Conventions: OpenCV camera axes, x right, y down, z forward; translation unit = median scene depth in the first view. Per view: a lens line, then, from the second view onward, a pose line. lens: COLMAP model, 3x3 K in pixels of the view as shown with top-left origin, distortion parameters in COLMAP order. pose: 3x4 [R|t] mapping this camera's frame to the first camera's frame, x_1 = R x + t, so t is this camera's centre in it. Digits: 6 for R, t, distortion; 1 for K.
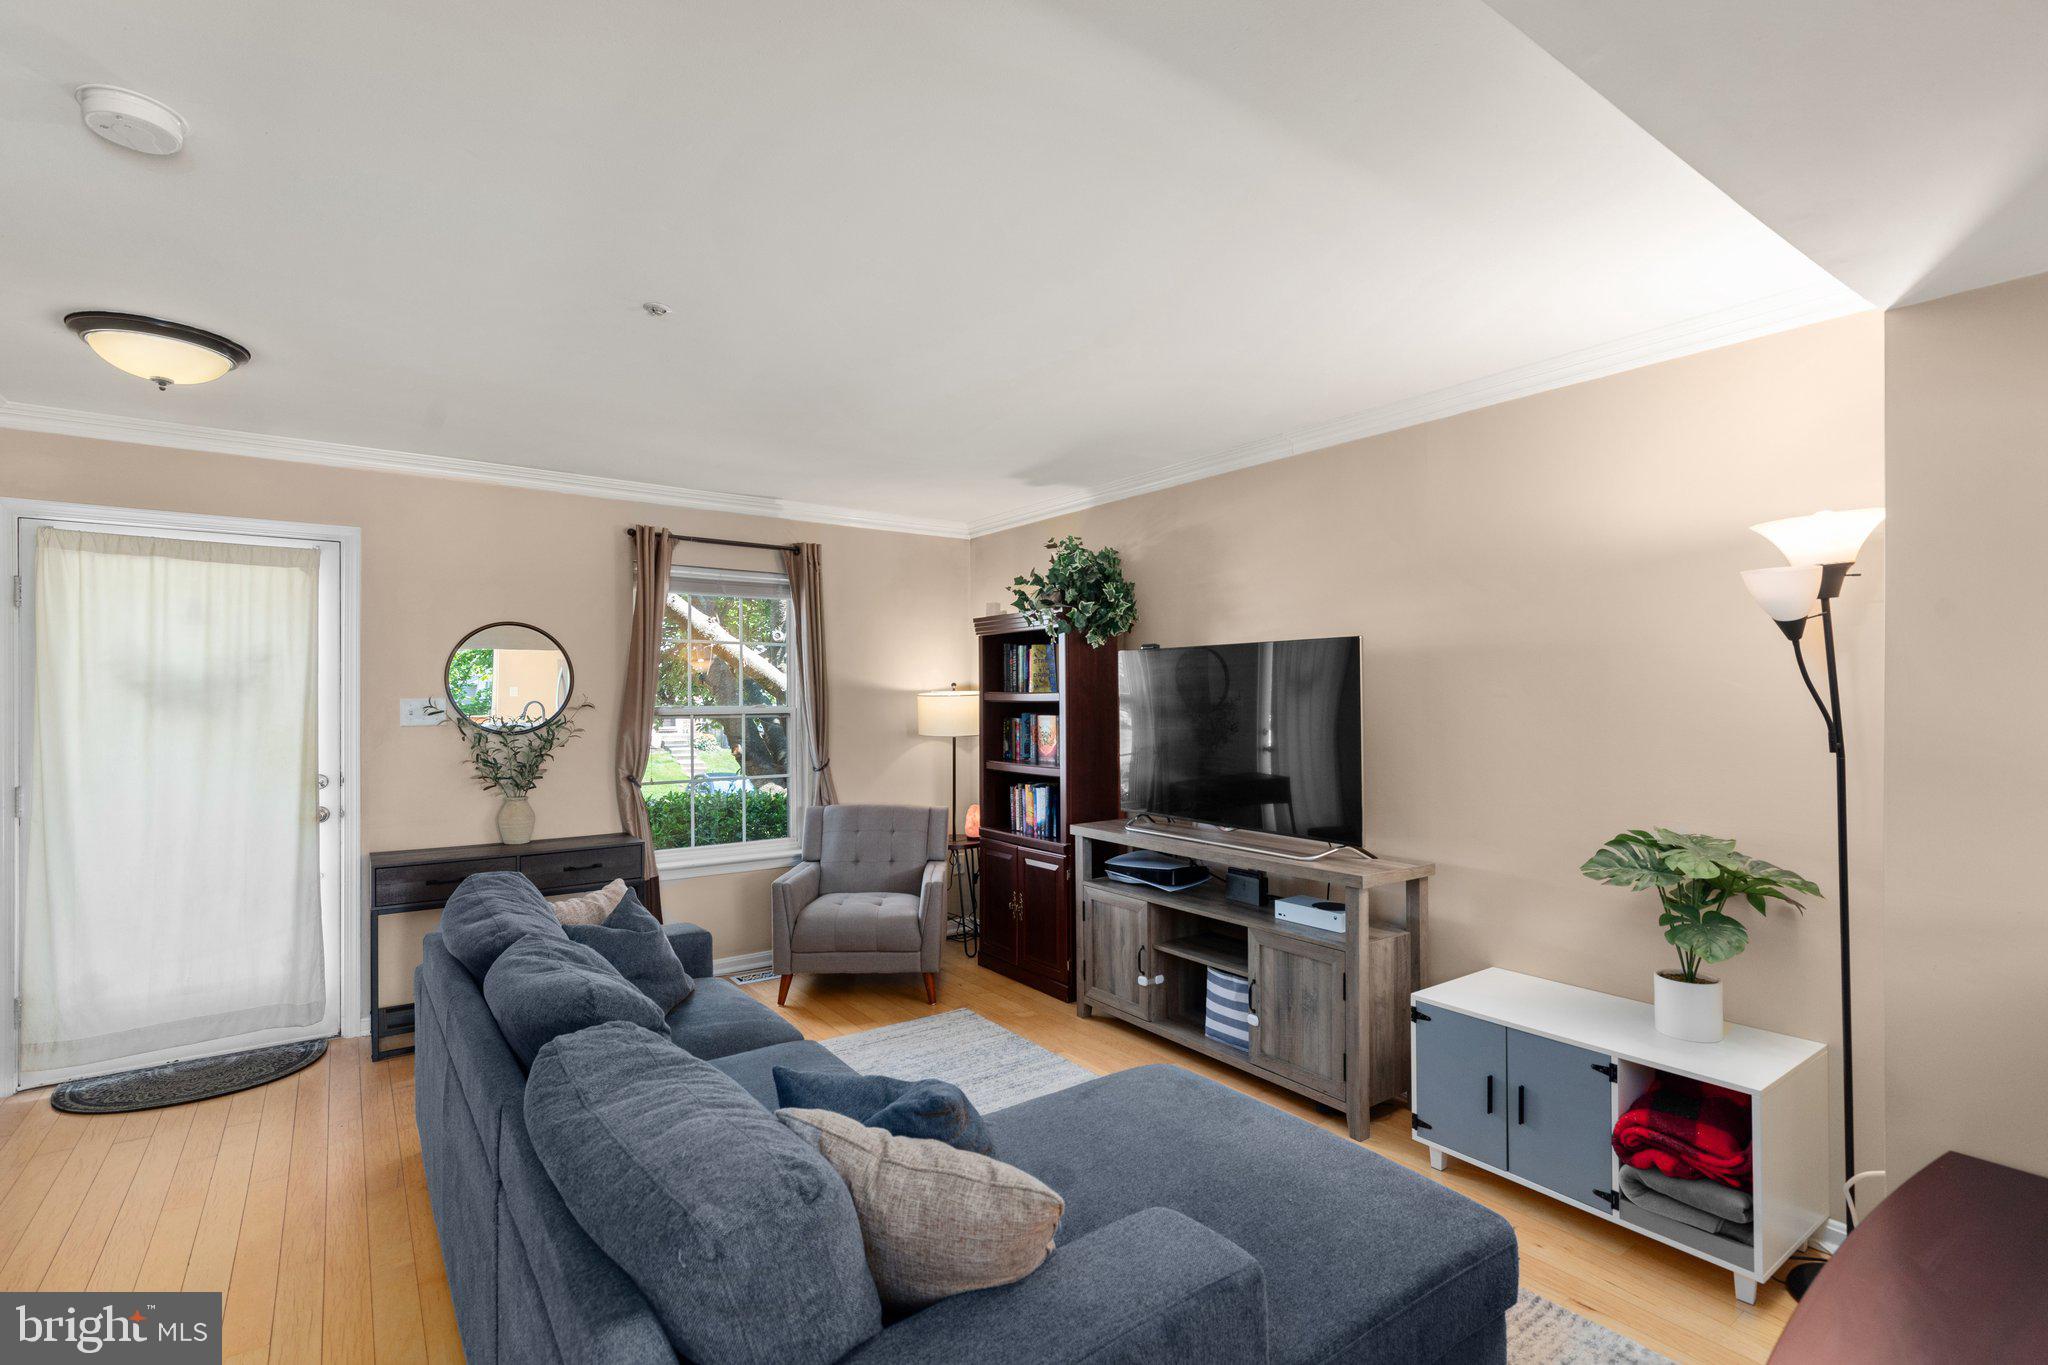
lens RADIAL K [[938.1, 0, 1018.8], [0, 938.1, 691.7], [0, 0, 1]] dist [0.004208, -0.000691]
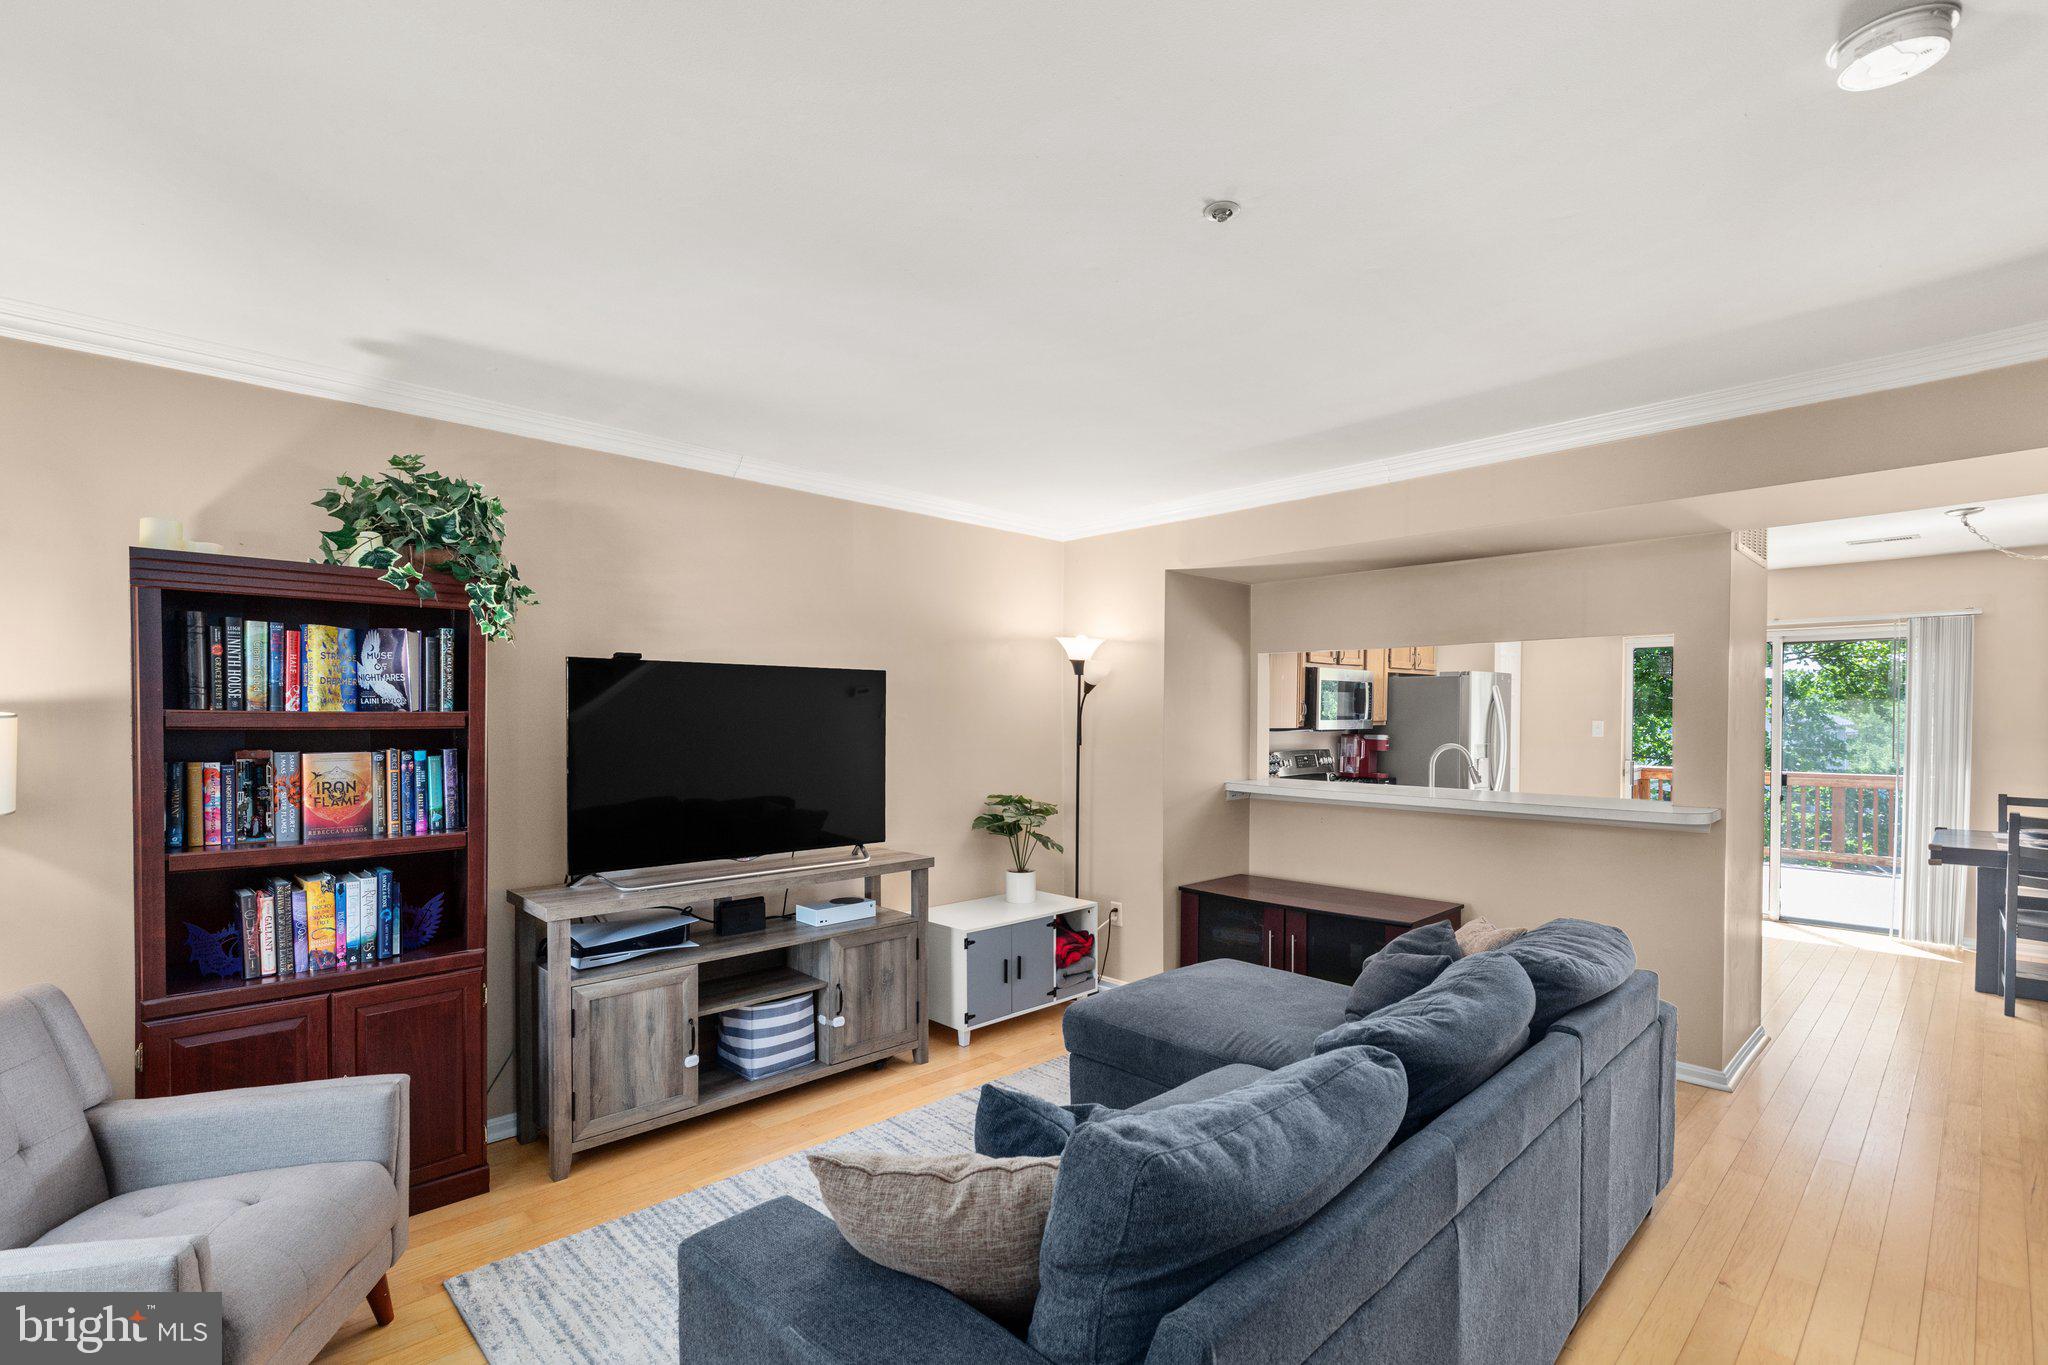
lens RADIAL K [[940.3, 0, 1021.7], [0, 940.3, 733.6], [0, 0, 1]] dist [0.002848, 0.000001]
pose [[-0.148827, -0.015105, 0.988748, -0.713721], [-0.005173, 0.999882, 0.014496, 0.004214], [-0.988850, -0.002958, -0.148887, 0.815026]]
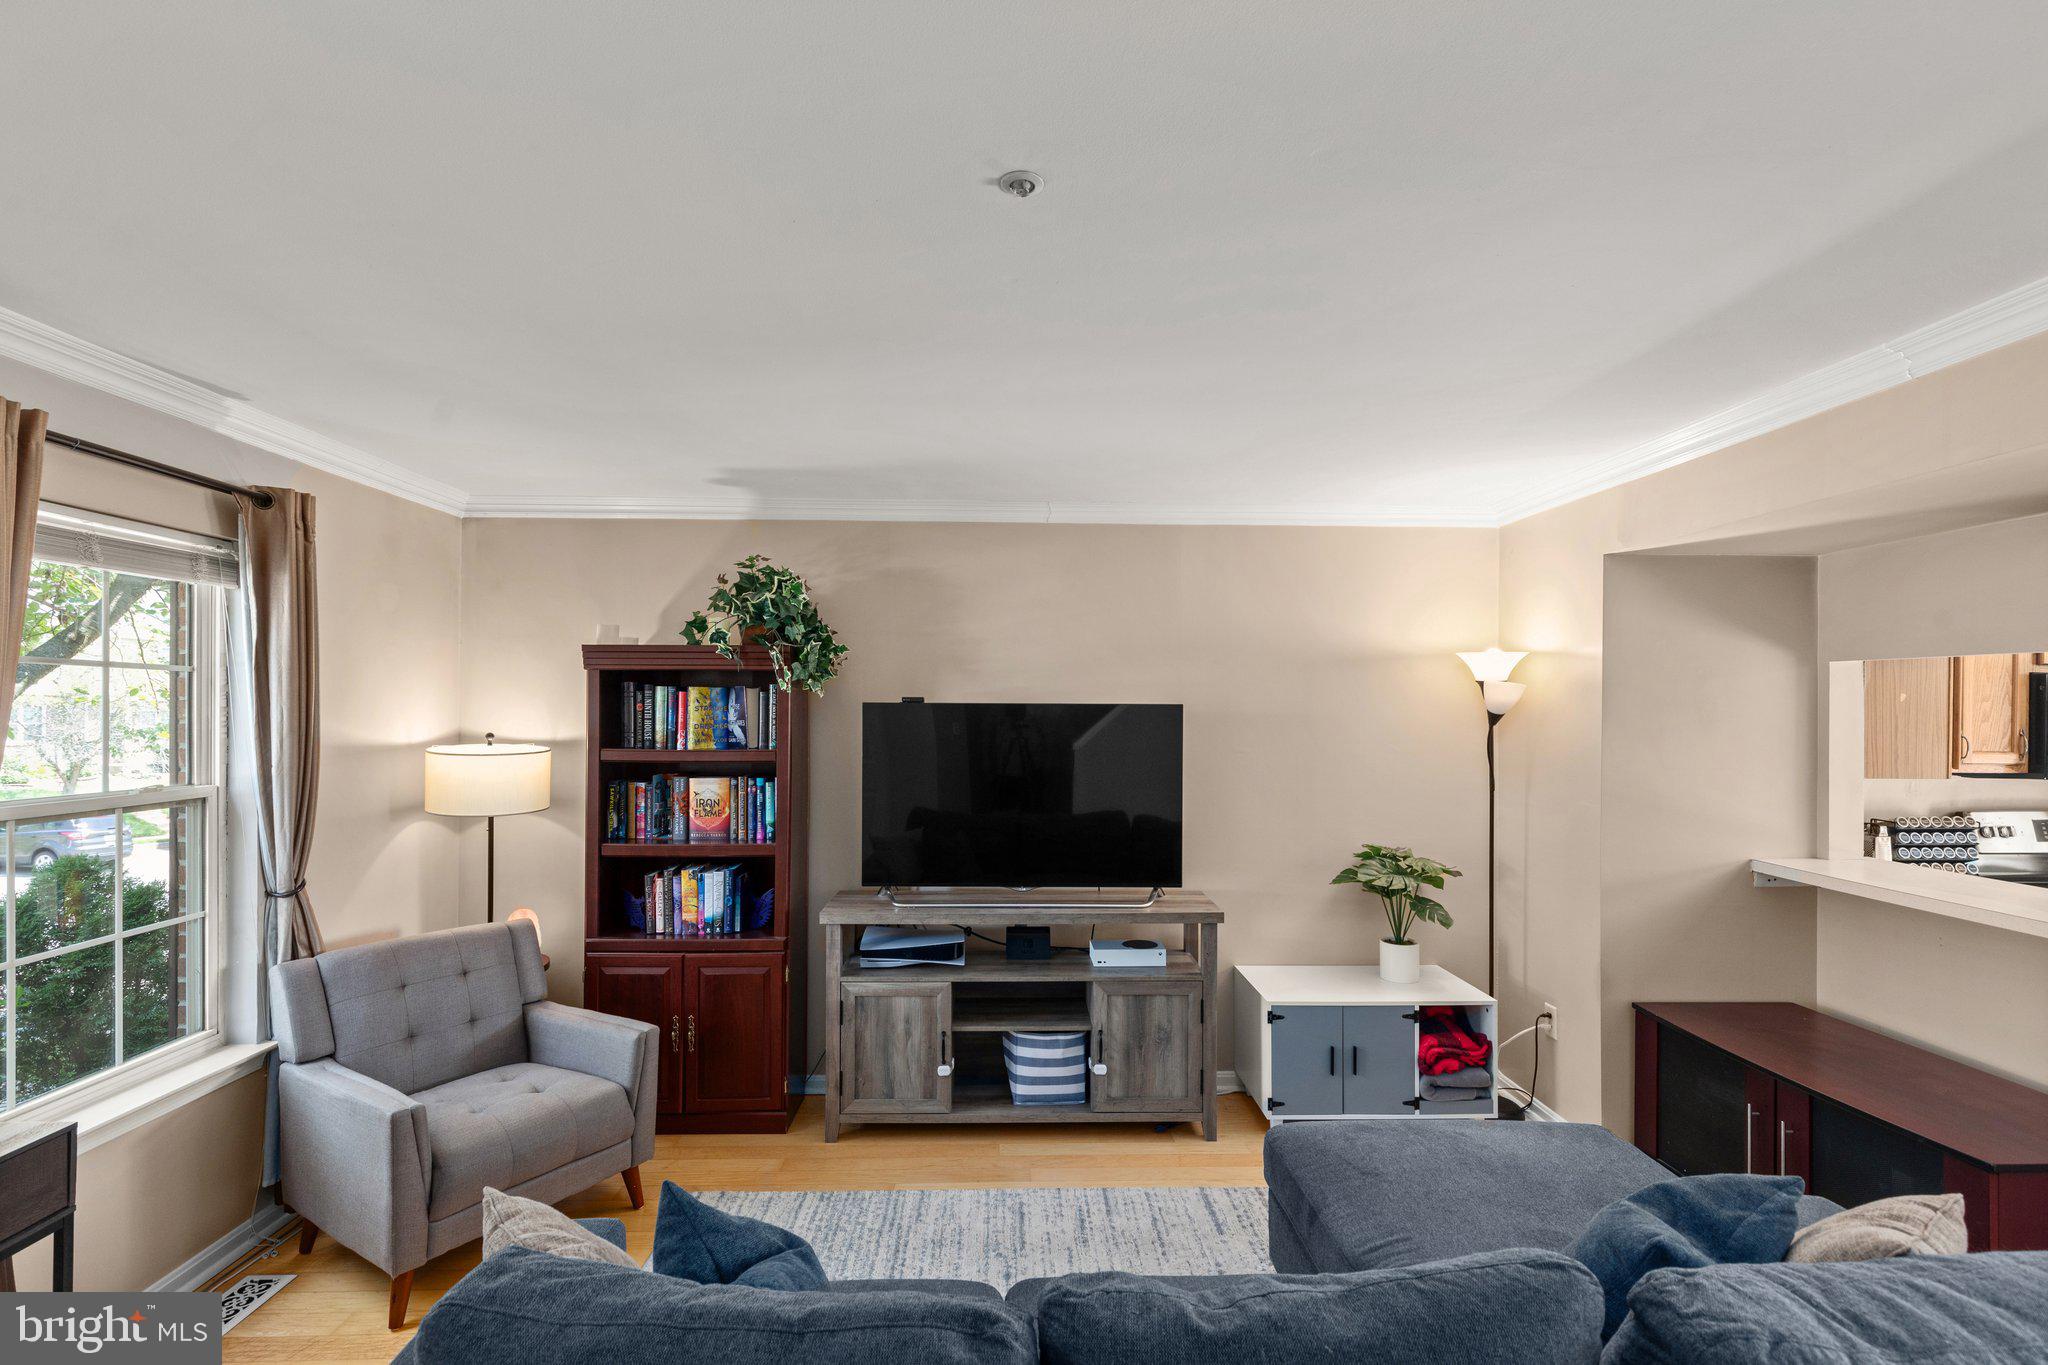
lens RADIAL K [[938.7, 0, 1020.9], [0, 938.7, 707.4], [0, 0, 1]] dist [0.009291, -0.000209]
pose [[0.564442, 0.006021, 0.825451, -0.564515], [-0.008612, 0.999962, -0.001405, -0.041611], [-0.825428, -0.006316, 0.564472, 0.416484]]
